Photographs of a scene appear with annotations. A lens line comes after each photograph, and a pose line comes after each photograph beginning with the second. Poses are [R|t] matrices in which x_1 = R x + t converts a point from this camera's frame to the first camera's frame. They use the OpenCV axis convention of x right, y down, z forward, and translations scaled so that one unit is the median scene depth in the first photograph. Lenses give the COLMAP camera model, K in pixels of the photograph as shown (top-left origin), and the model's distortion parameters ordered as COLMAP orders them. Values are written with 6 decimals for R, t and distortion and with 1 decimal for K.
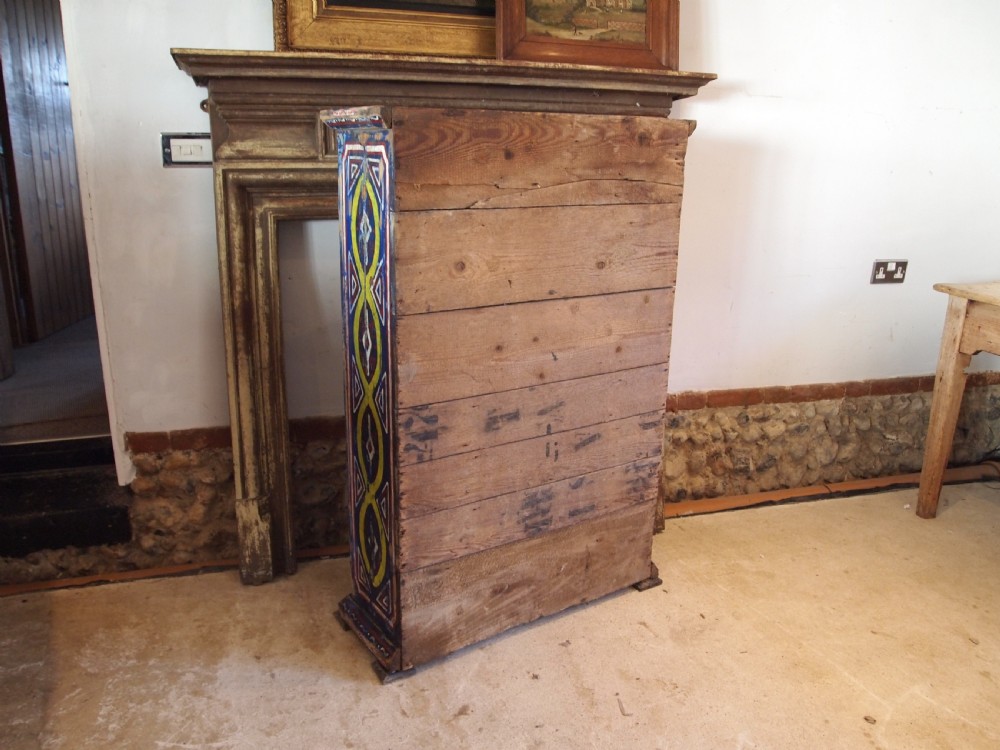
lens RADIAL K [[795.3, 0, 503.2], [0, 795.3, 378.6], [0, 0, 1]] dist [-0.055985, 0.006699]
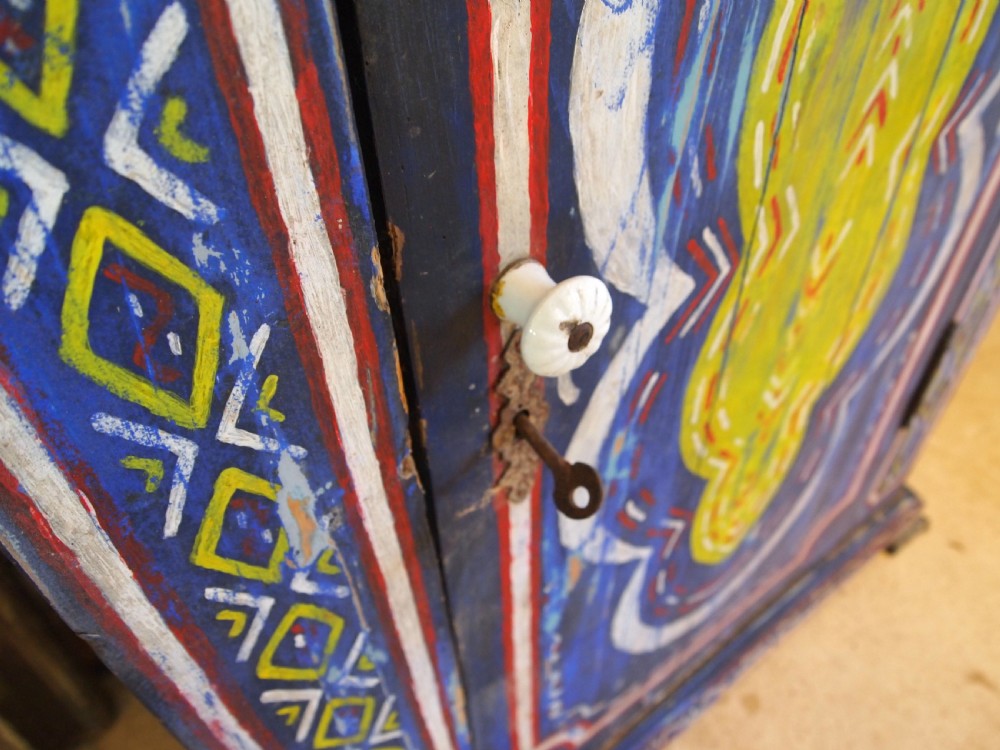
lens RADIAL K [[769.2, 0, 500.0], [0, 769.2, 375.0], [0, 0, 1]] dist [-0.051925, -0.000319]
pose [[0.964938, -0.214804, 0.150842, -0.100764], [0.118390, 0.869093, 0.480271, -0.063910], [-0.234260, -0.445574, 0.864052, 0.736779]]
